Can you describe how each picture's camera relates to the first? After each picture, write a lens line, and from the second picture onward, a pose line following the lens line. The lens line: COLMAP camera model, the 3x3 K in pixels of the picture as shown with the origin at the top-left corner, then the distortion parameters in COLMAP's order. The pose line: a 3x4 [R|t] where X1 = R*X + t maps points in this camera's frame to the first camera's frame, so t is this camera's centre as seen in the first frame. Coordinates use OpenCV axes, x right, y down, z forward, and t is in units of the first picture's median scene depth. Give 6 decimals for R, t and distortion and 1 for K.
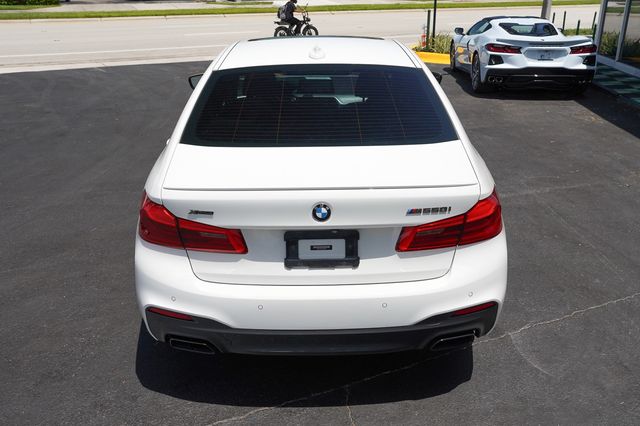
lens RADIAL K [[550.1, 0, 314.1], [0, 550.1, 213.5], [0, 0, 1]] dist [-0.014464, 0.013672]
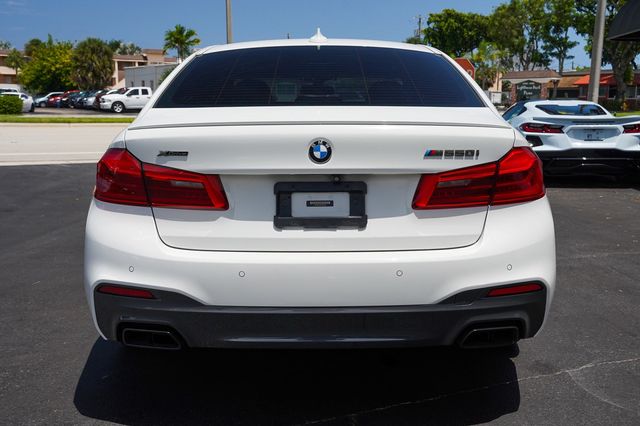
lens RADIAL K [[670.1, 0, 318.8], [0, 670.1, 218.4], [0, 0, 1]] dist [0.073593, 0.000000]
pose [[0.999960, 0.008908, -0.000537, 0.012098], [-0.008823, 0.977812, -0.209299, 0.285207], [-0.001339, 0.209295, 0.977852, 0.040945]]
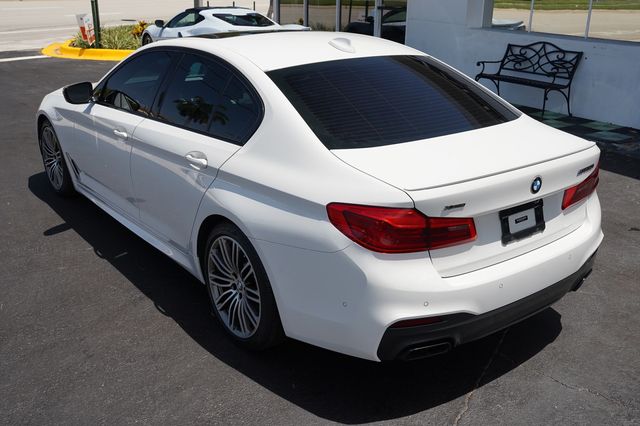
lens RADIAL K [[615.1, 0, 325.1], [0, 615.1, 211.0], [0, 0, 1]] dist [0.006093, 0.000000]
pose [[0.805524, -0.189298, 0.561514, -0.972218], [0.203051, 0.978409, 0.038554, -0.080272], [-0.556688, 0.082960, 0.826569, 0.200196]]
